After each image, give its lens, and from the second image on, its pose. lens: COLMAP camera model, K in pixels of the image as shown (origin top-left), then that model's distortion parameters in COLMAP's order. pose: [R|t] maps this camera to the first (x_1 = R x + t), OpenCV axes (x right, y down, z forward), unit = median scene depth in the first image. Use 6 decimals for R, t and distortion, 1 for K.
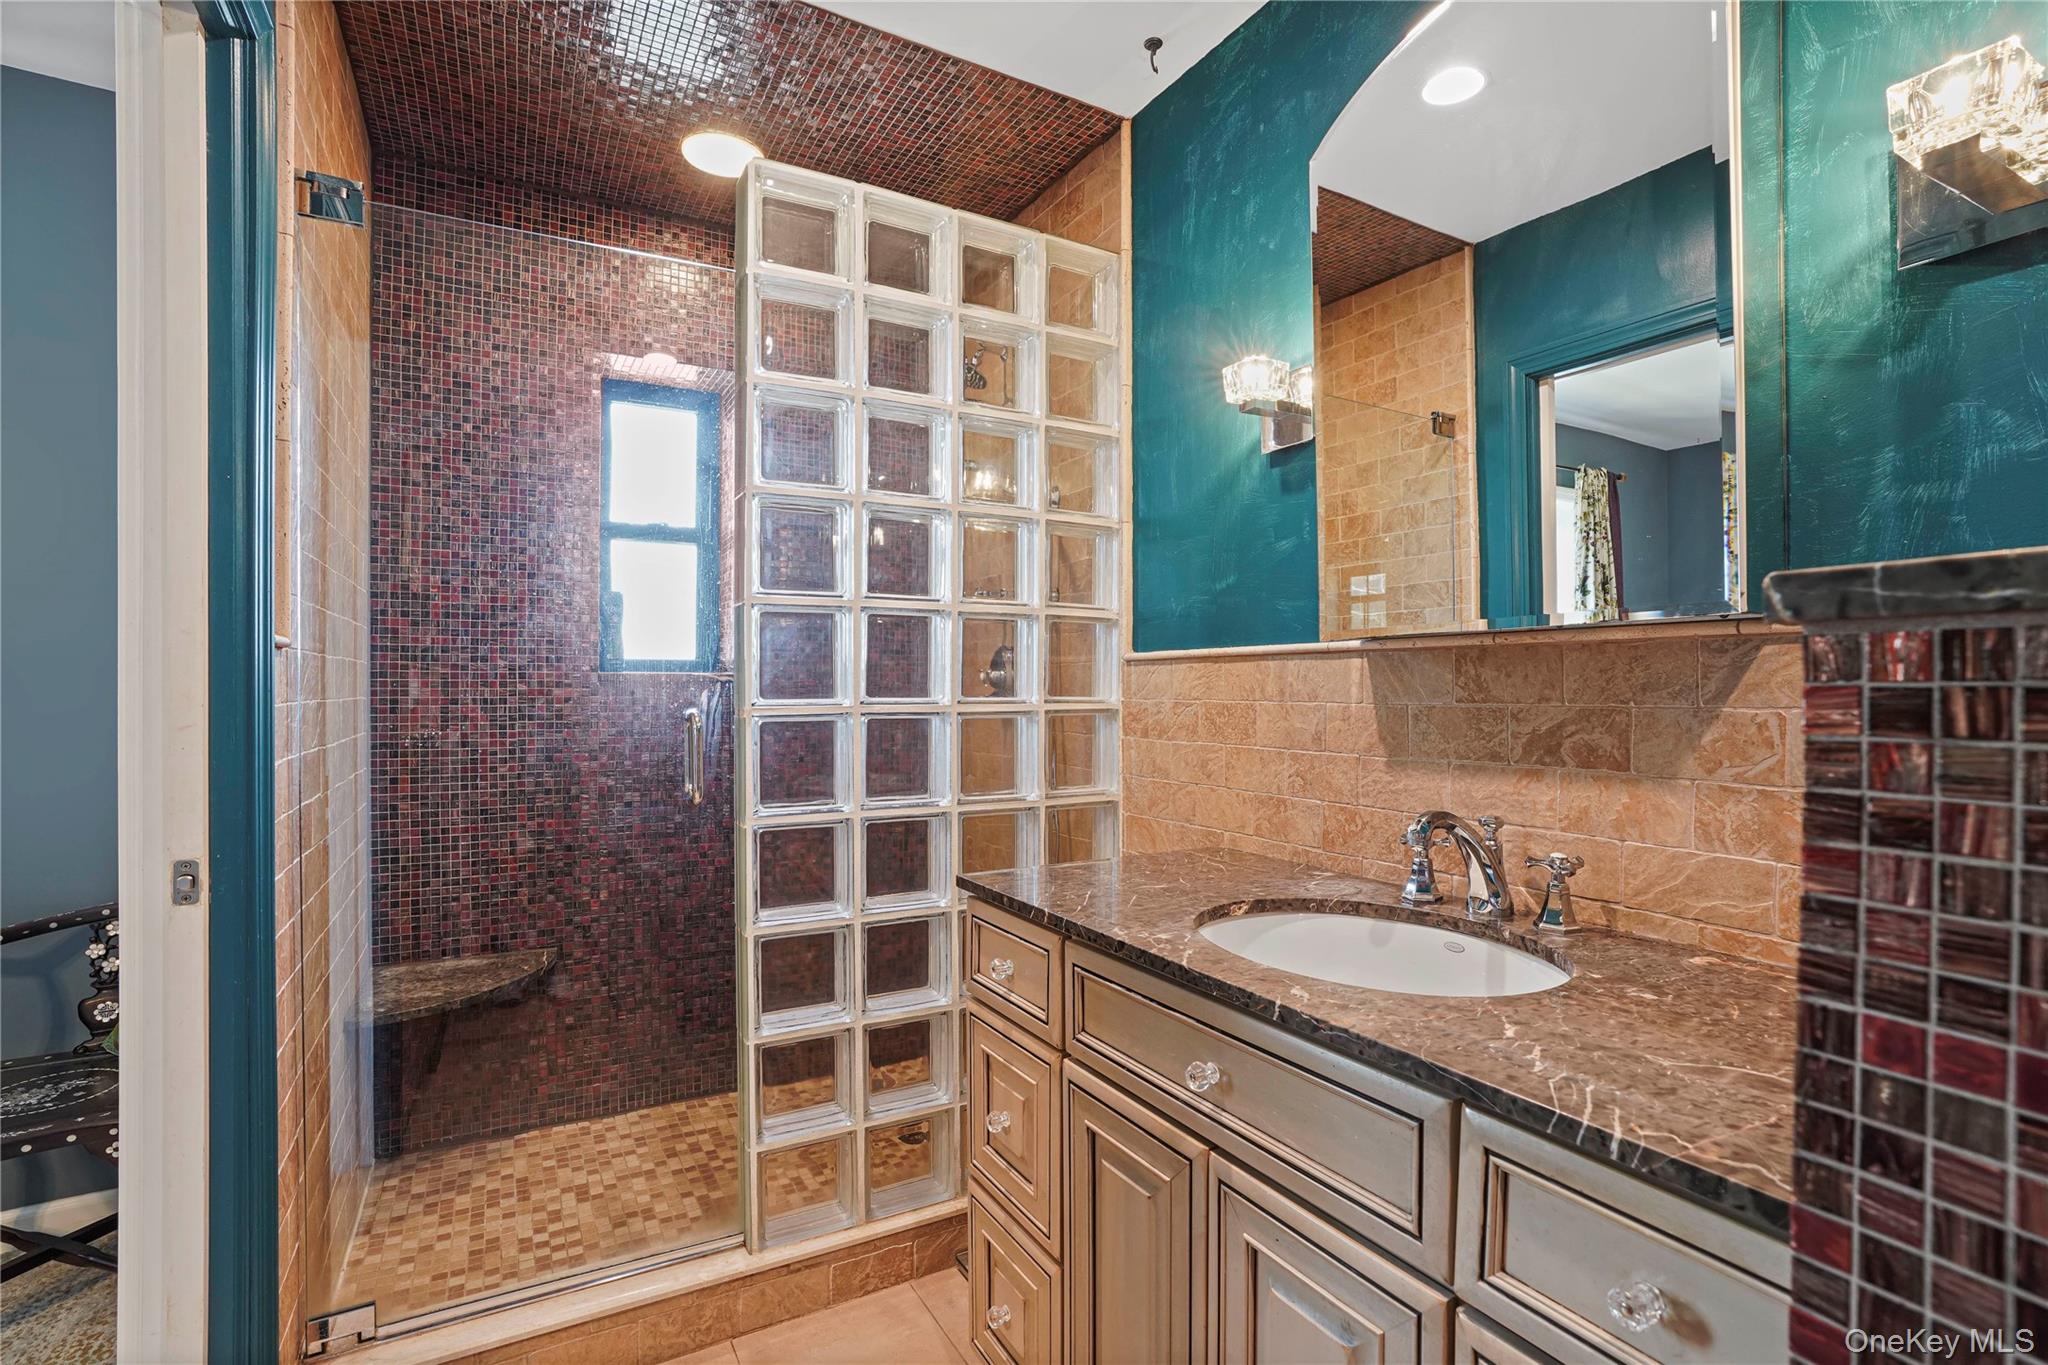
lens RADIAL K [[956.9, 0, 1031.5], [0, 956.9, 691.2], [0, 0, 1]] dist [-0.045775, 0.018713]
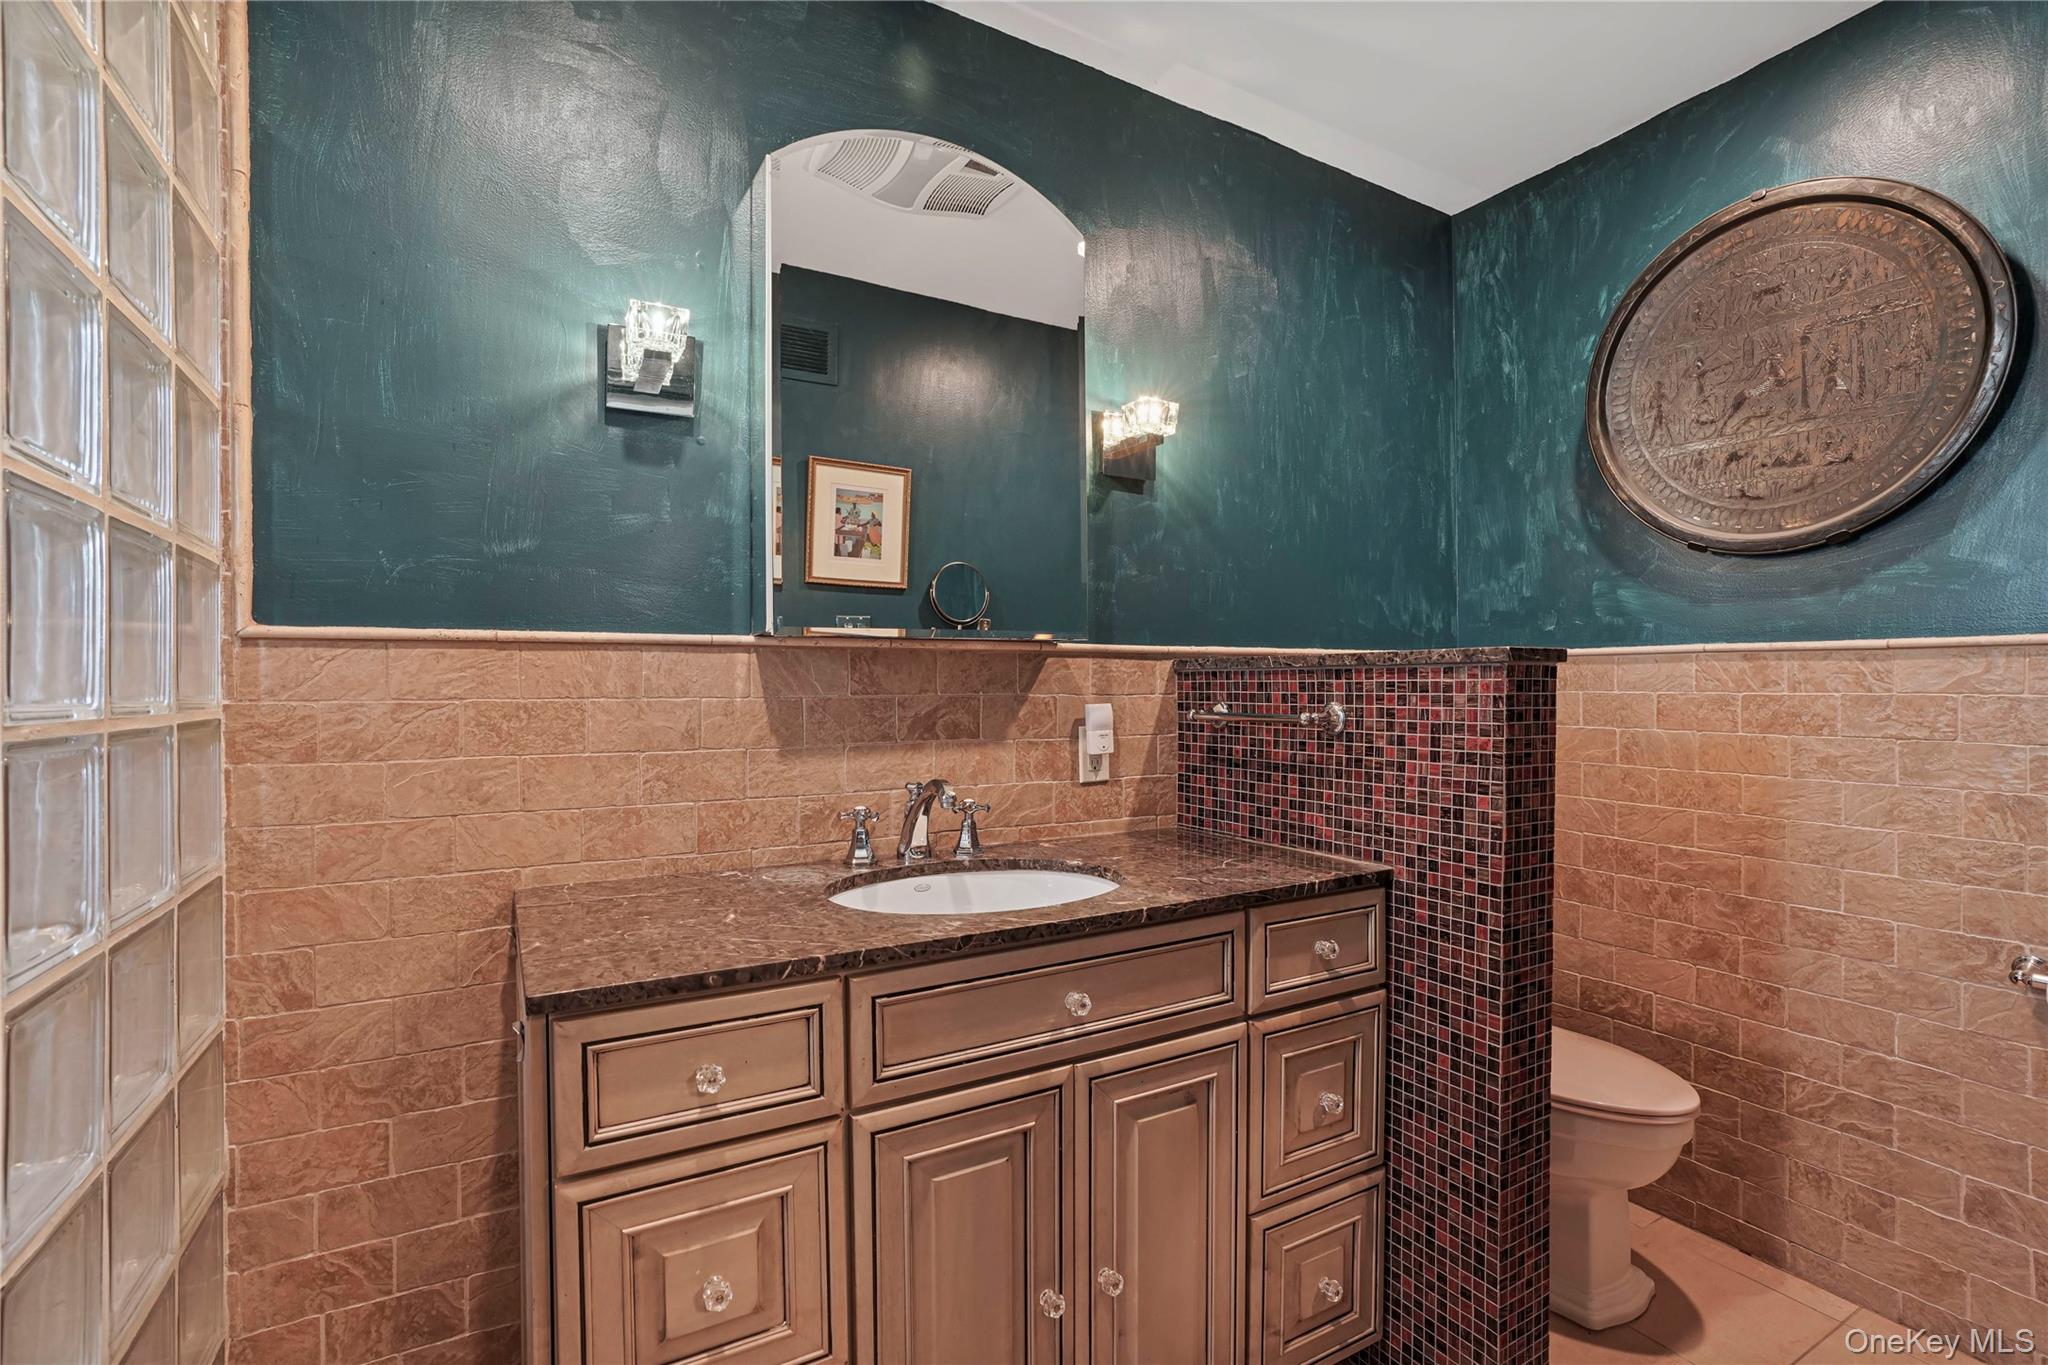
lens RADIAL K [[956.9, 0, 1039.0], [0, 956.9, 691.4], [0, 0, 1]] dist [-0.045775, 0.018713]
pose [[-0.010325, -0.006012, 0.999929, -0.807058], [0.005997, 0.999964, 0.006075, 0.002052], [-0.999929, 0.006059, -0.010288, 0.837989]]
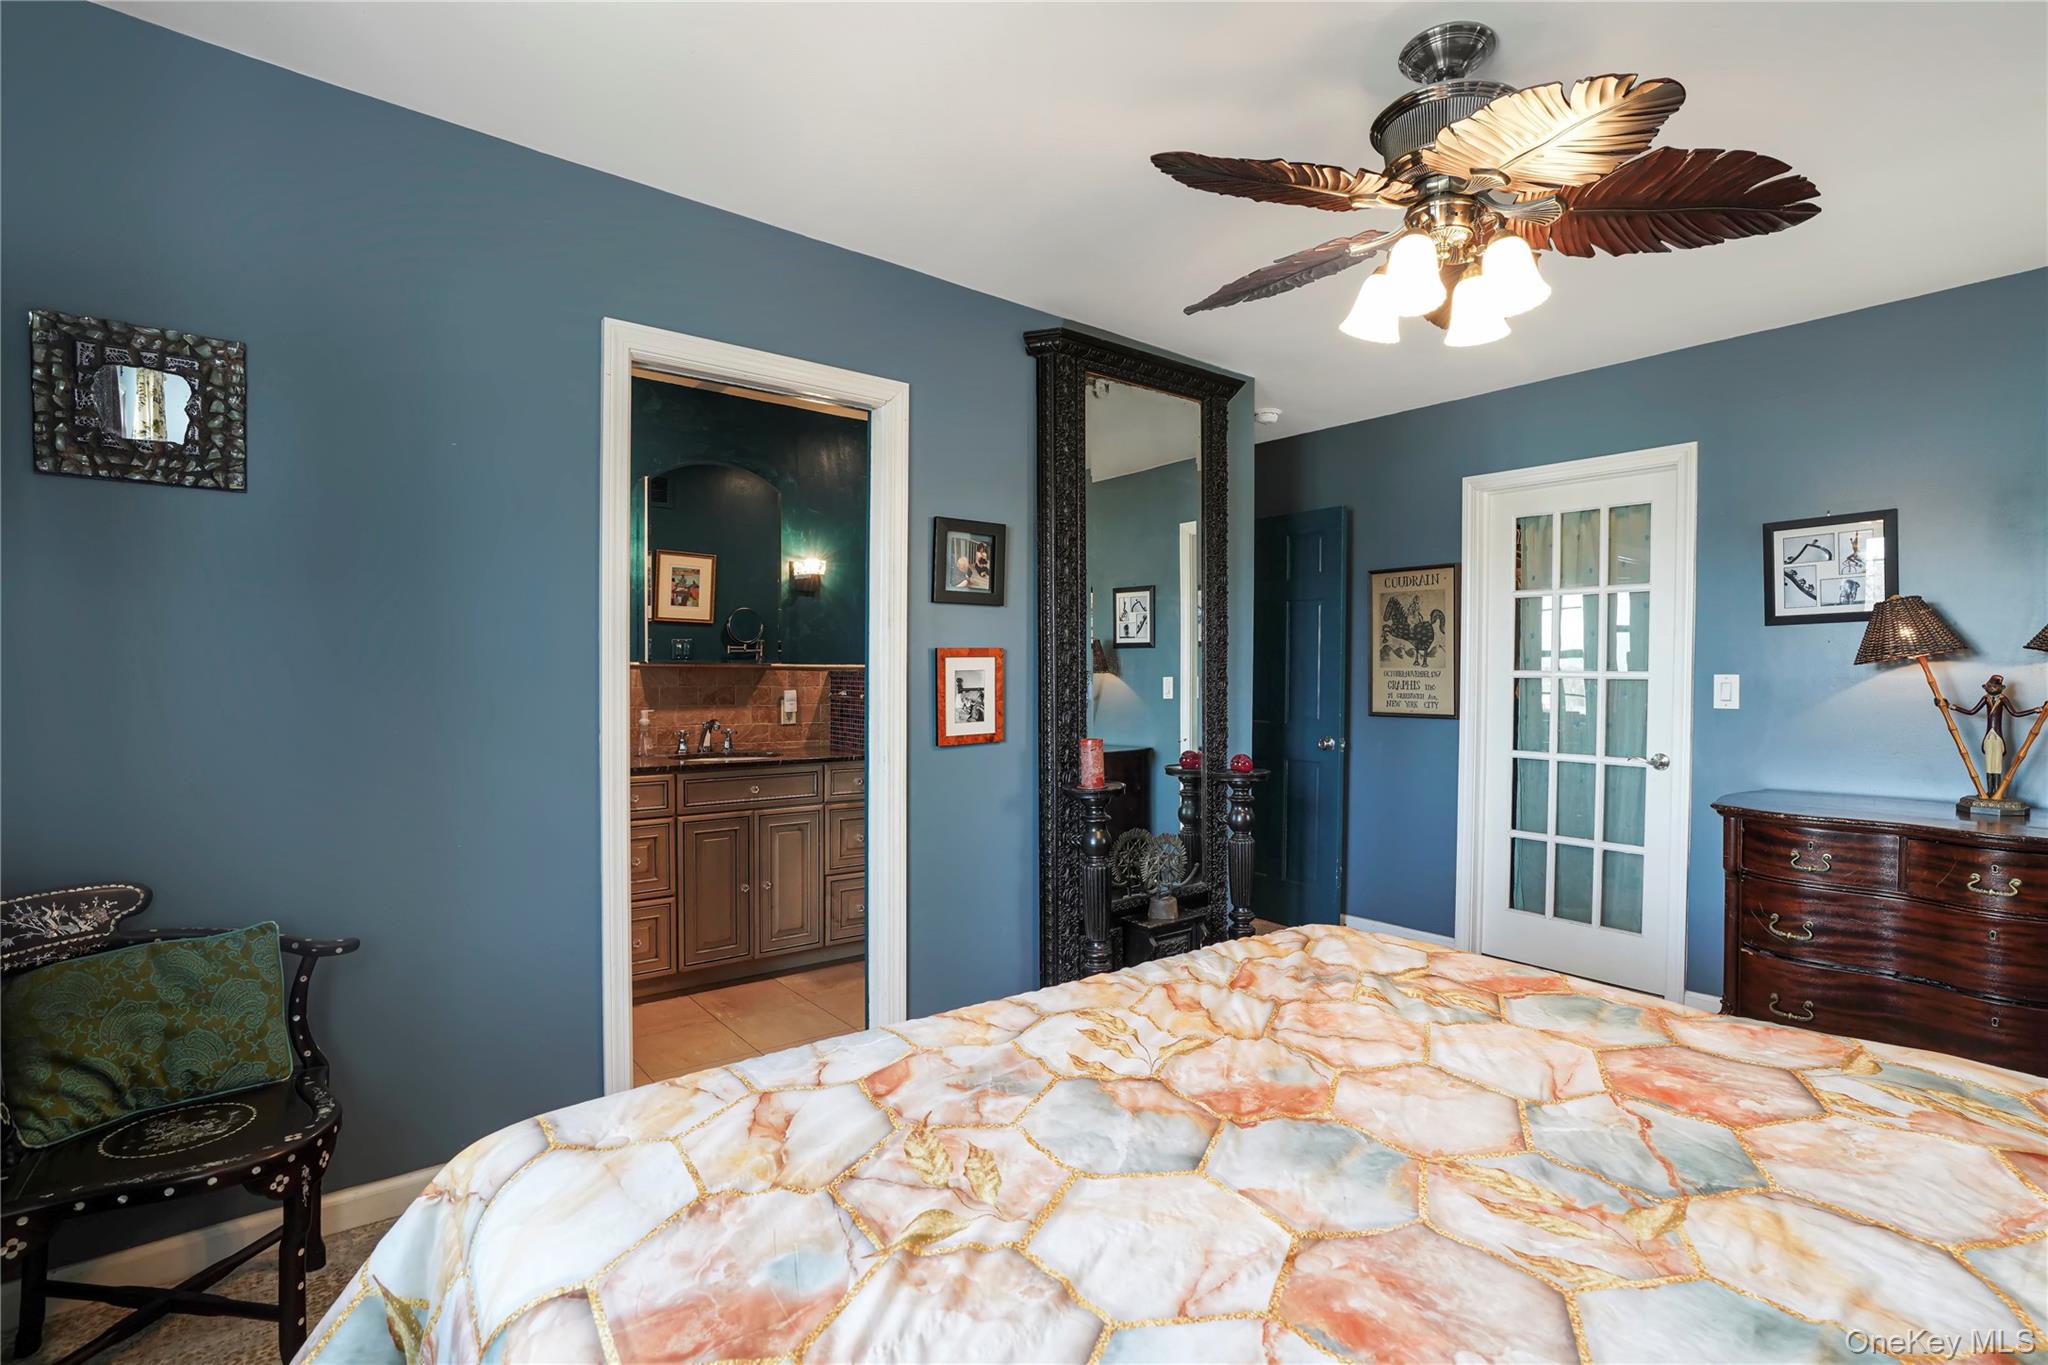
lens RADIAL K [[1006.0, 0, 1029.7], [0, 1006.0, 679.5], [0, 0, 1]] dist [-0.020766, 0.001430]
pose [[-0.146691, -0.012780, 0.989100, -2.991650], [-0.004221, 0.999916, 0.012294, -0.054732], [-0.989173, -0.002372, -0.146733, 0.413801]]
